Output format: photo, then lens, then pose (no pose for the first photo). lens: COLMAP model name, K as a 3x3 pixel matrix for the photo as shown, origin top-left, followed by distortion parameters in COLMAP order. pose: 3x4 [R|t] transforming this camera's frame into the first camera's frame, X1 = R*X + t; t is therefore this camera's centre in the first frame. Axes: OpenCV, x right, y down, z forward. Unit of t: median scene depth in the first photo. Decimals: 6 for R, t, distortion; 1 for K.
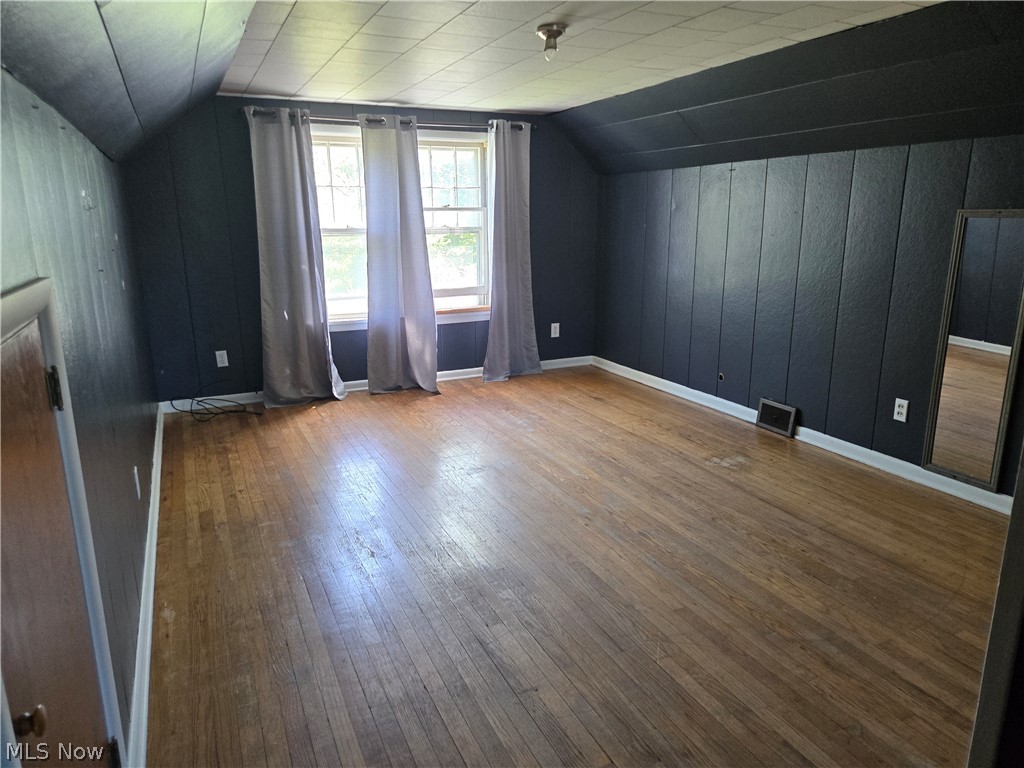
lens RADIAL K [[689.1, 0, 511.7], [0, 689.1, 382.0], [0, 0, 1]] dist [-0.000838, -0.000722]
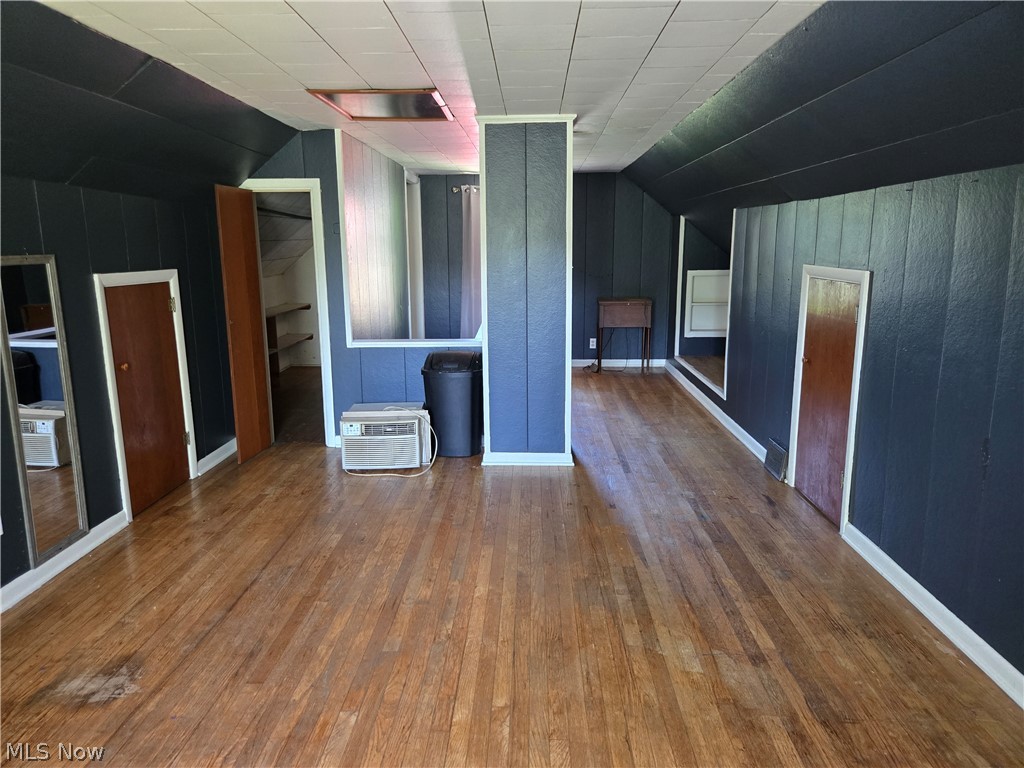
lens RADIAL K [[689.1, 0, 512.3], [0, 689.1, 382.1], [0, 0, 1]] dist [-0.000838, -0.000722]
pose [[-0.890149, -0.071447, 0.450034, -0.245774], [0.124112, 0.912275, 0.390321, -0.313716], [-0.438442, 0.403298, -0.803193, 1.283612]]
